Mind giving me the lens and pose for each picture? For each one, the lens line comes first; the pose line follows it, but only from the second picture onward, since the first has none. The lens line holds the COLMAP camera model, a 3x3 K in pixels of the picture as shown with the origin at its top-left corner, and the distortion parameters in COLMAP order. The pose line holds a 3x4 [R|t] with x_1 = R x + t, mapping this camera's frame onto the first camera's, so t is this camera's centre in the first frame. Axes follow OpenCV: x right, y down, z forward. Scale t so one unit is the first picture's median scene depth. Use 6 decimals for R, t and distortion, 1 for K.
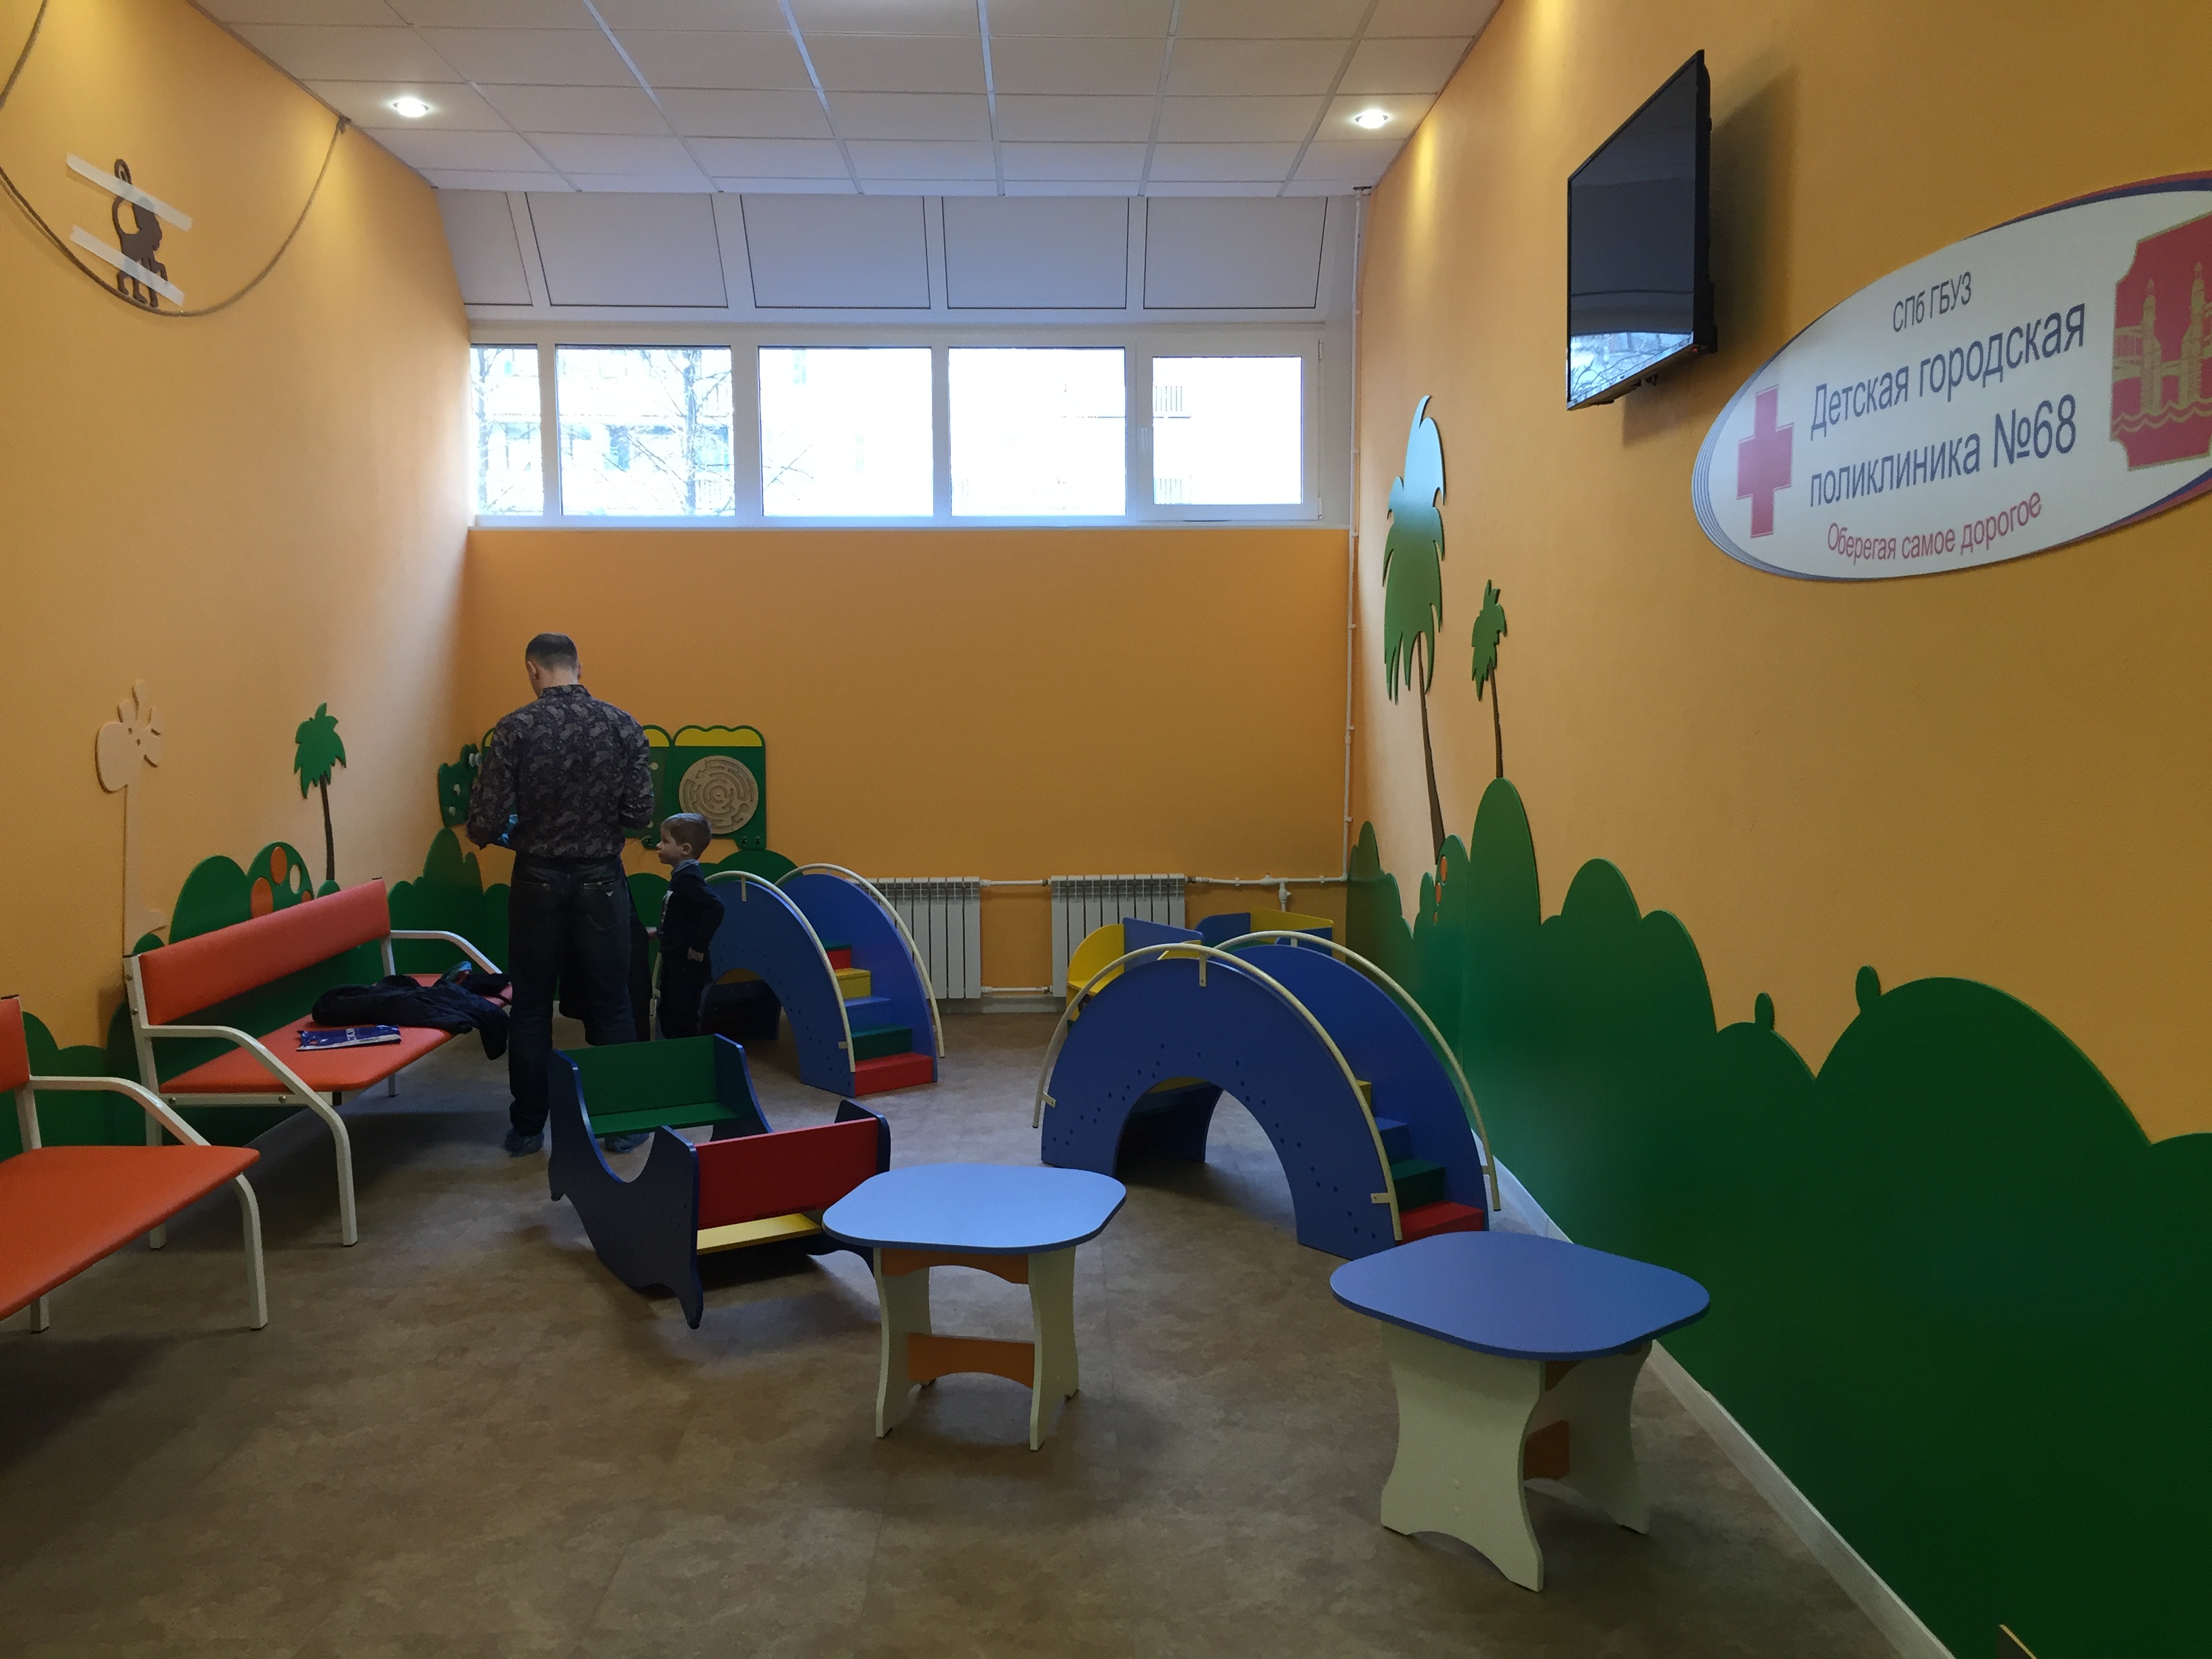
lens RADIAL K [[1865.0, 0, 1106.0], [0, 1865.0, 829.5], [0, 0, 1]] dist [0.051903, -0.053084]
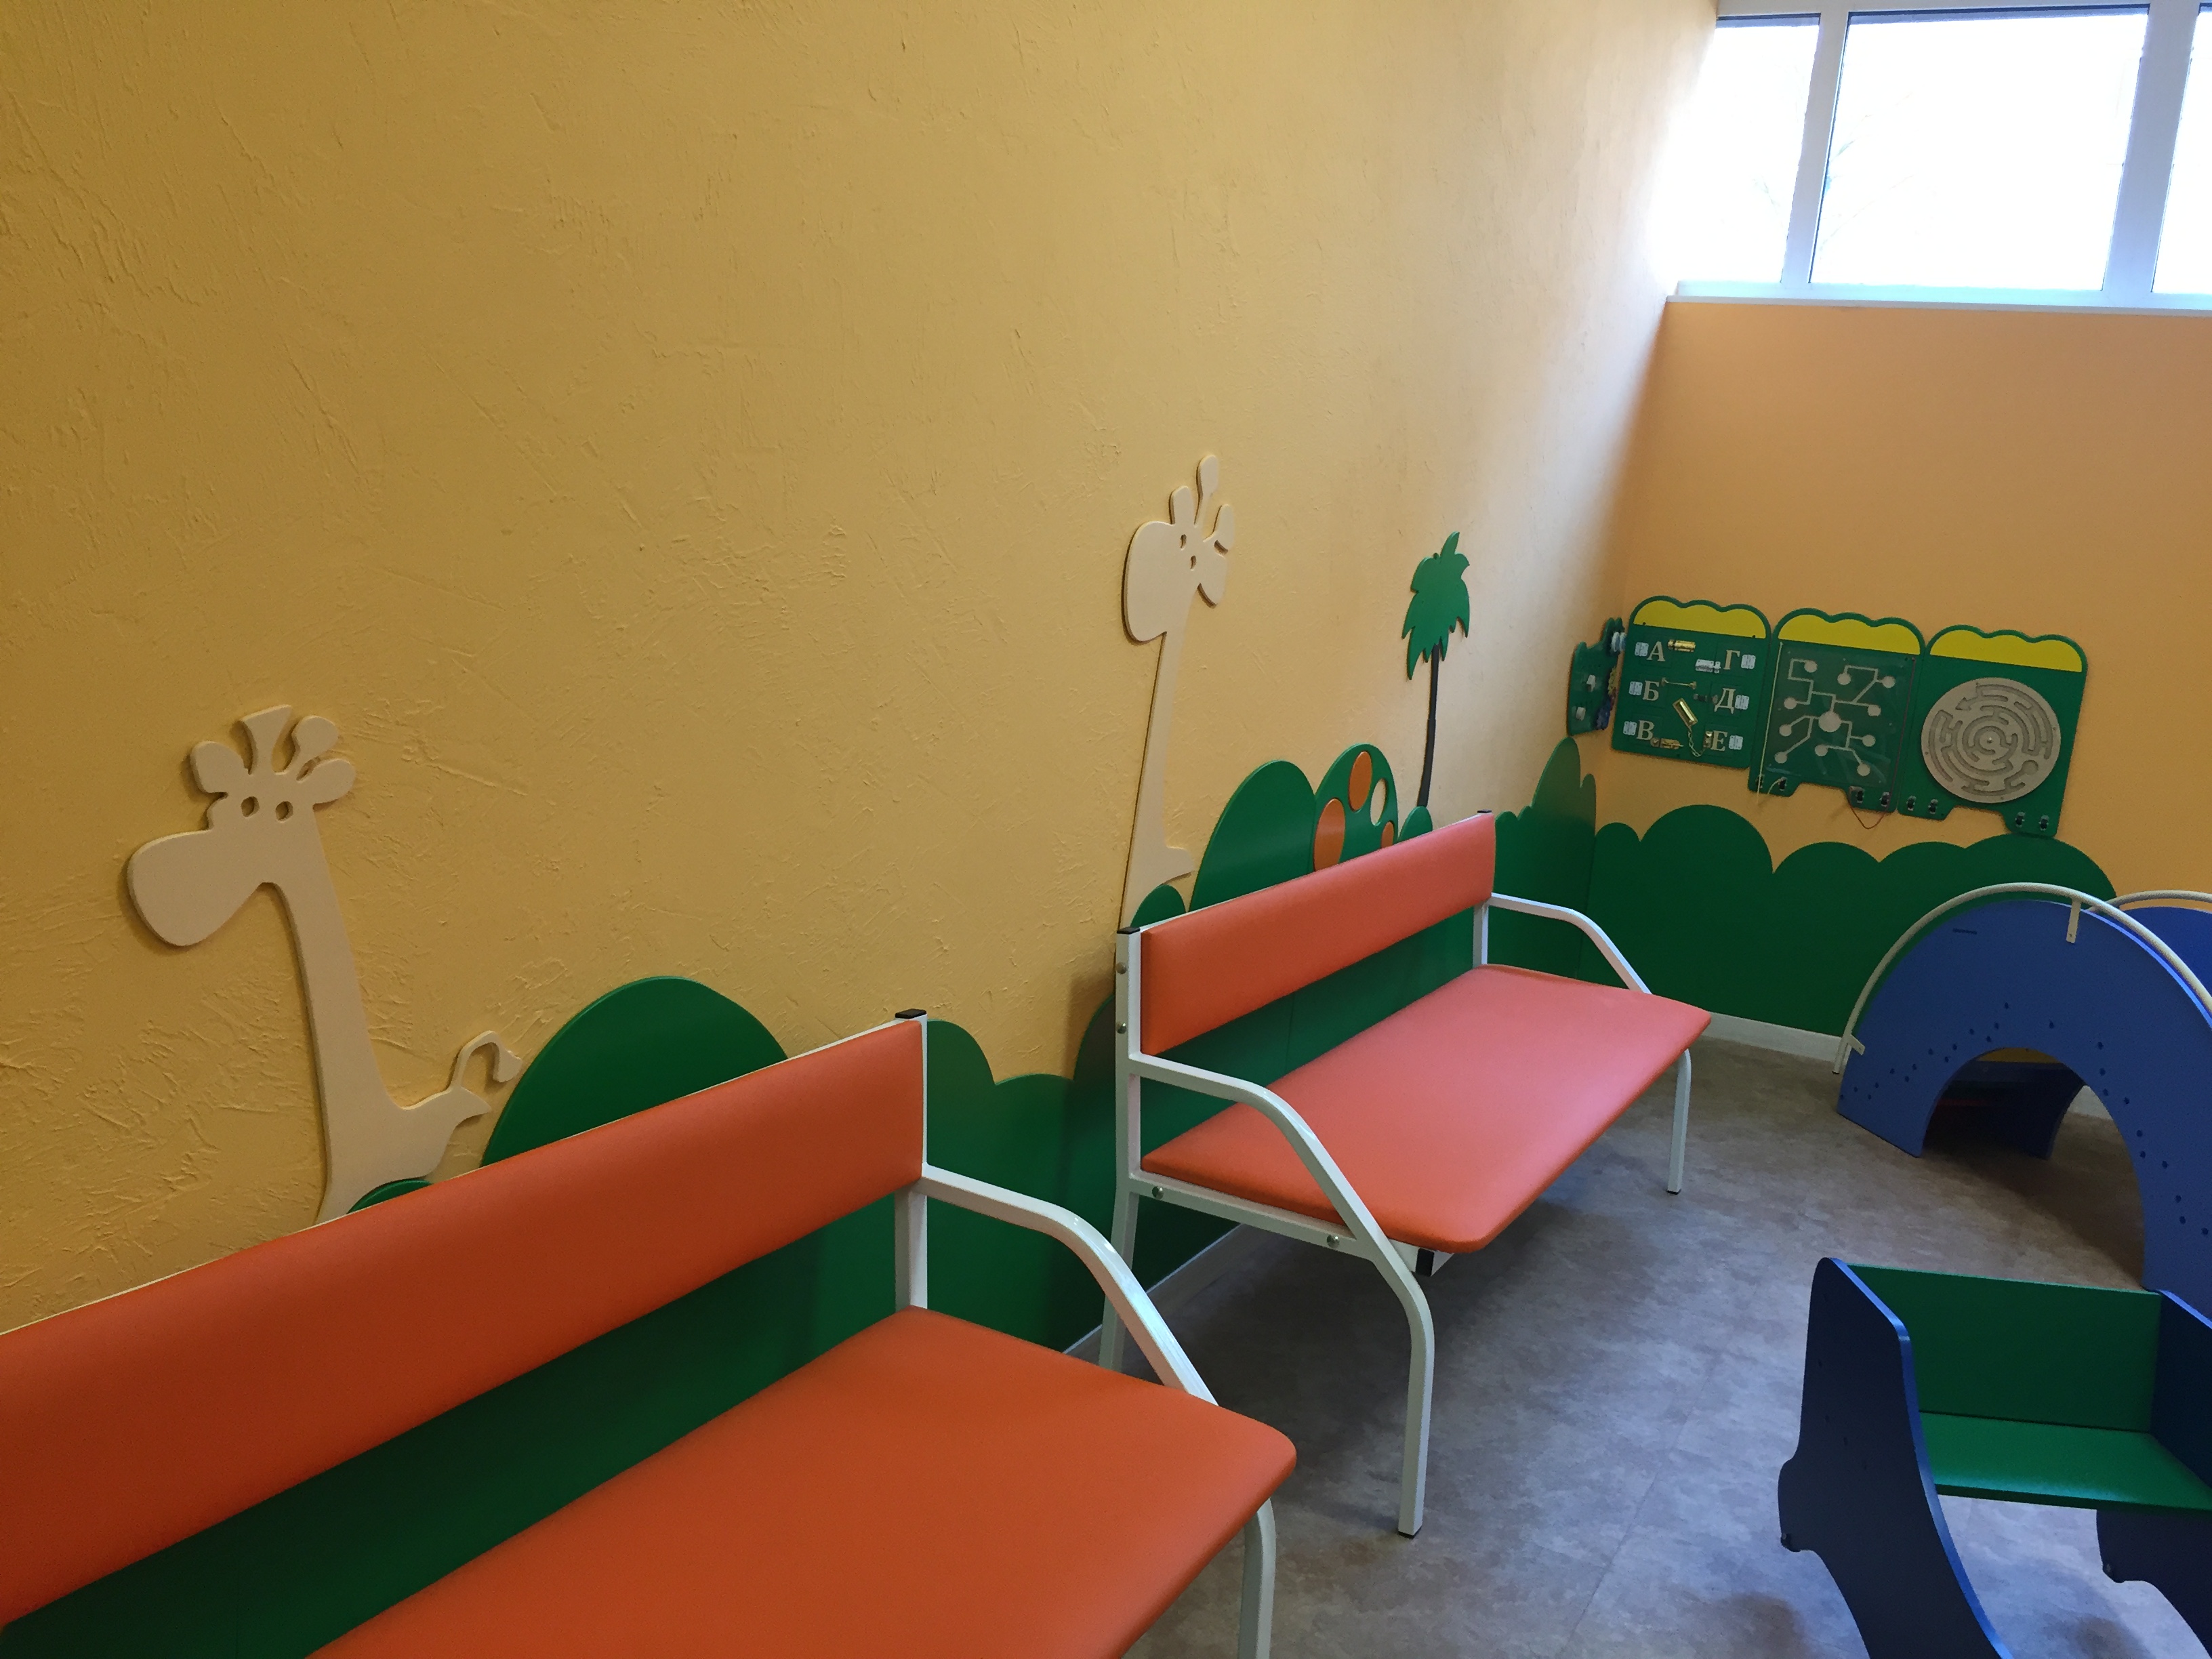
lens RADIAL K [[1865.0, 0, 1106.0], [0, 1865.0, 829.5], [0, 0, 1]] dist [0.051903, -0.053084]
pose [[0.861246, 0.165688, -0.480419, -0.203538], [-0.135062, 0.985986, 0.097924, -0.014432], [0.489912, -0.019450, 0.871555, 0.399396]]
